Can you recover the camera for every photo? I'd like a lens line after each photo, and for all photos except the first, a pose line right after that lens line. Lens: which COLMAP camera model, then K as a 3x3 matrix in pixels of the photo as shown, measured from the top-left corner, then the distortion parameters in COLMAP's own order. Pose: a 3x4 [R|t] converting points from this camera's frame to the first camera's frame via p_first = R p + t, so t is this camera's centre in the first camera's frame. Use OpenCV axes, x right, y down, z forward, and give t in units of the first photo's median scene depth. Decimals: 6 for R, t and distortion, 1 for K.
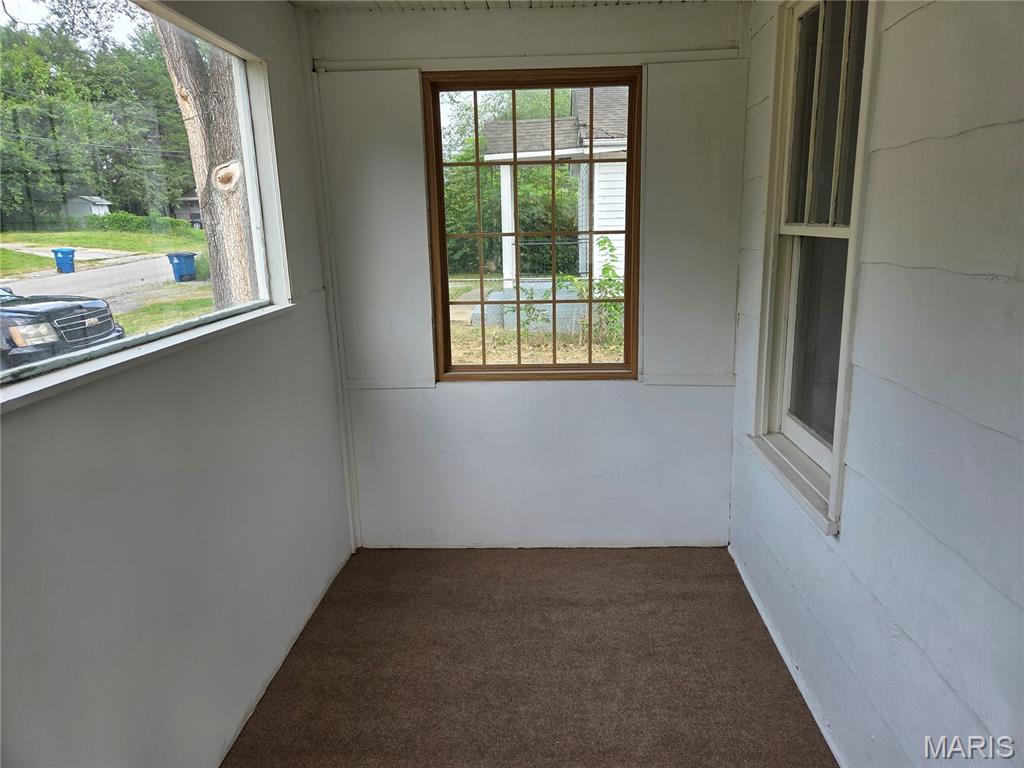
lens RADIAL K [[692.1, 0, 518.9], [0, 692.1, 376.1], [0, 0, 1]] dist [0.058008, -0.036594]
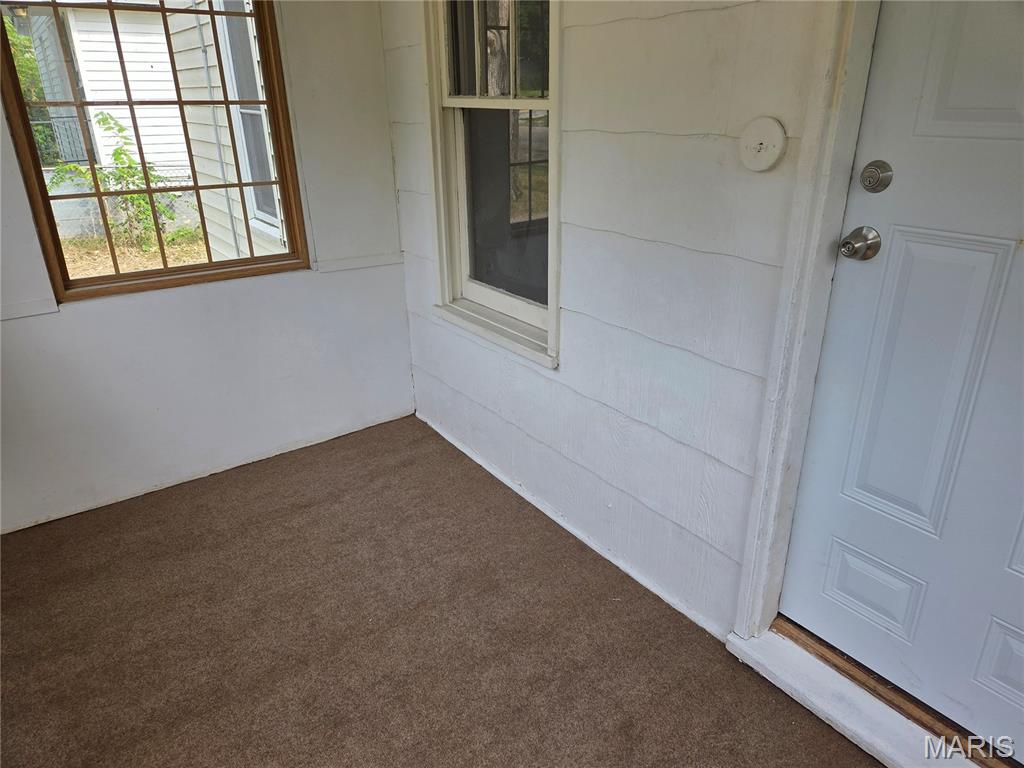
lens RADIAL K [[692.1, 0, 521.0], [0, 692.1, 393.7], [0, 0, 1]] dist [0.058008, -0.036594]
pose [[0.779710, -0.233913, 0.580807, -0.225076], [0.127290, 0.967444, 0.218746, -0.001213], [-0.613066, -0.096627, 0.784100, 0.062625]]
